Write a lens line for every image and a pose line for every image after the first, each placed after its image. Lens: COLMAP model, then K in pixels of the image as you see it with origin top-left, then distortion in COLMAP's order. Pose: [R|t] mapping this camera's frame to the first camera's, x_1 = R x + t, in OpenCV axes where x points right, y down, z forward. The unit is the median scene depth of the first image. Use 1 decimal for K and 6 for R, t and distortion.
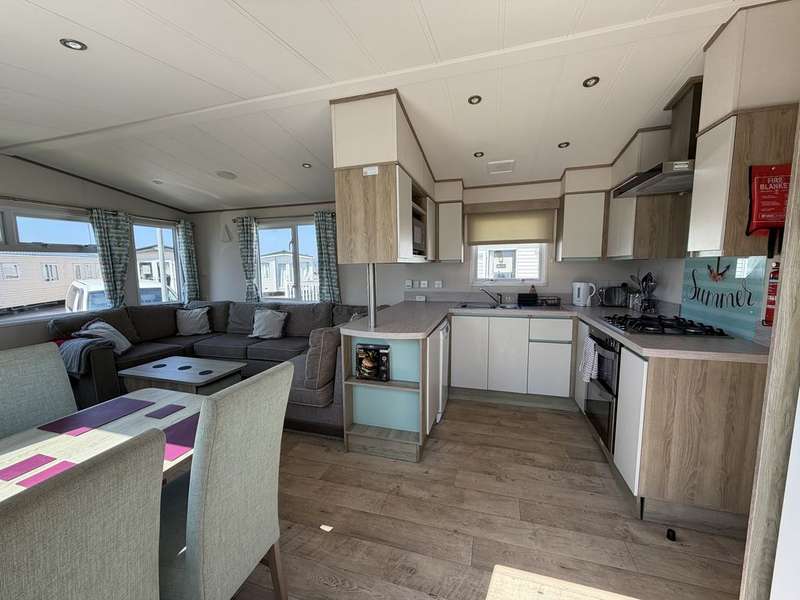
lens RADIAL K [[317.0, 0, 397.1], [0, 317.0, 301.0], [0, 0, 1]] dist [-0.000914, -0.000179]
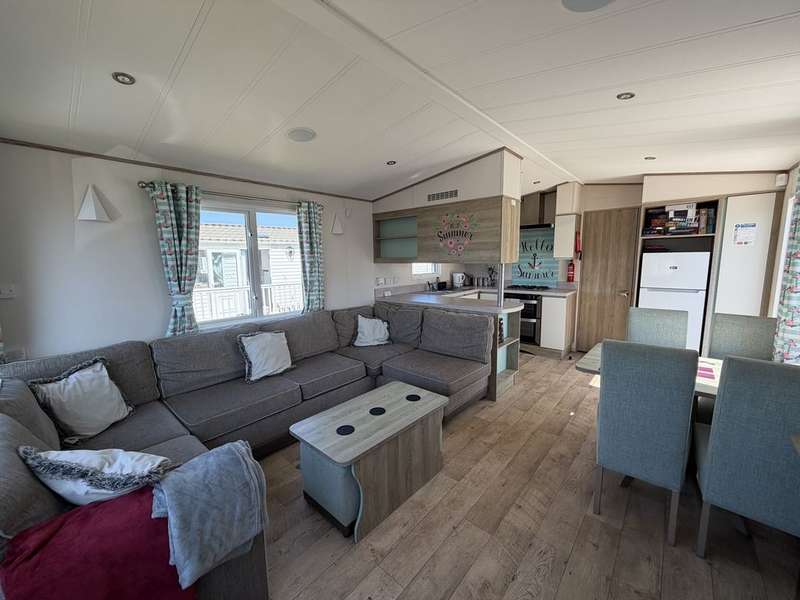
lens RADIAL K [[317.0, 0, 397.1], [0, 317.0, 301.0], [0, 0, 1]] dist [-0.000914, -0.000179]
pose [[0.425182, -0.114725, 0.897808, -1.517771], [0.114001, 0.990823, 0.072622, -0.098516], [-0.897900, 0.071473, 0.434359, 0.754345]]
